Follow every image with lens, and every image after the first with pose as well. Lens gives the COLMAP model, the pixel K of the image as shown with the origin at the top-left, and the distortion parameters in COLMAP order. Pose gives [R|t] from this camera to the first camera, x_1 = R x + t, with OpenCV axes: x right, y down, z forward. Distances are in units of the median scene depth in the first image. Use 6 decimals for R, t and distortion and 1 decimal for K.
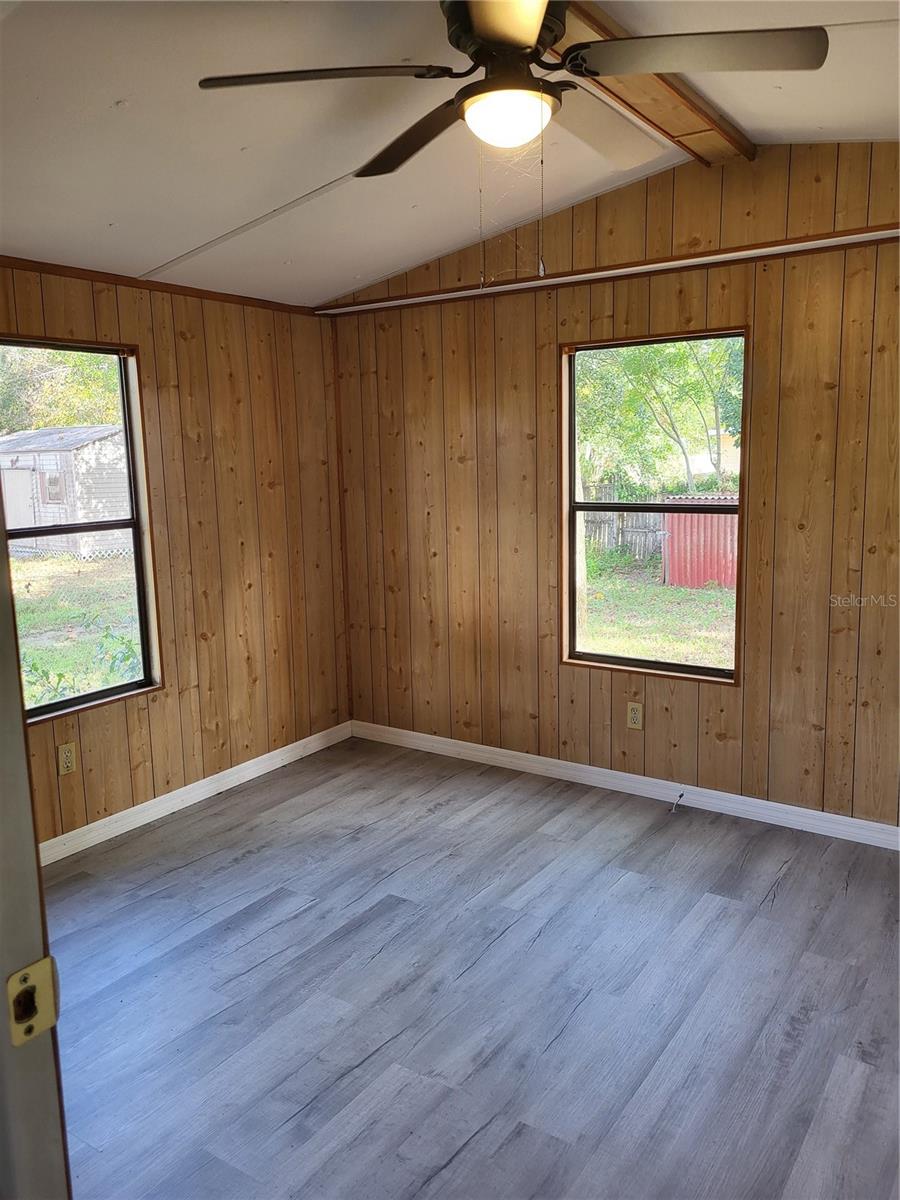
lens RADIAL K [[904.0, 0, 450.2], [0, 904.0, 591.3], [0, 0, 1]] dist [0.046163, -0.039487]
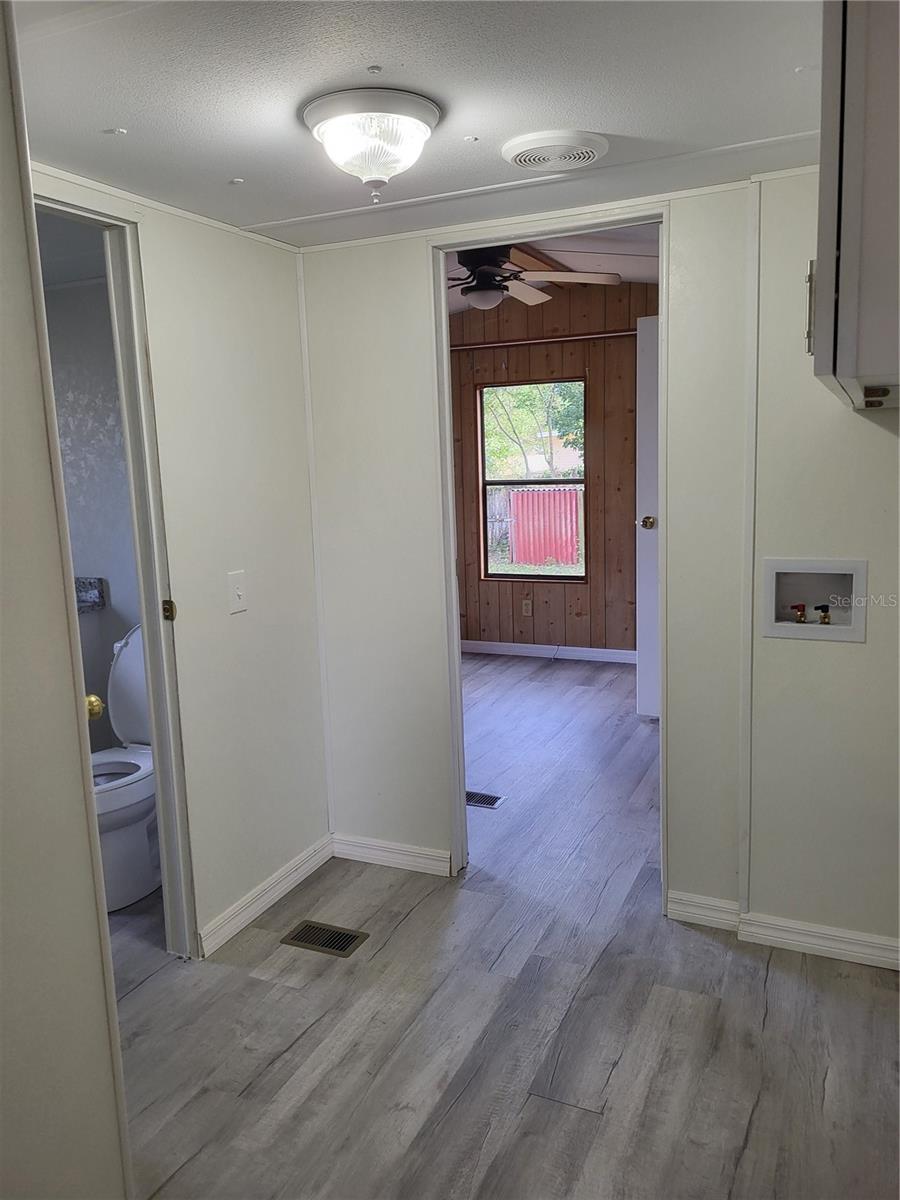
lens RADIAL K [[904.0, 0, 421.2], [0, 904.0, 596.3], [0, 0, 1]] dist [0.046163, -0.039487]
pose [[0.988417, -0.036618, 0.147278, -0.244020], [0.036234, 0.999329, 0.005291, 0.105349], [-0.147373, 0.000106, 0.989081, -0.642792]]
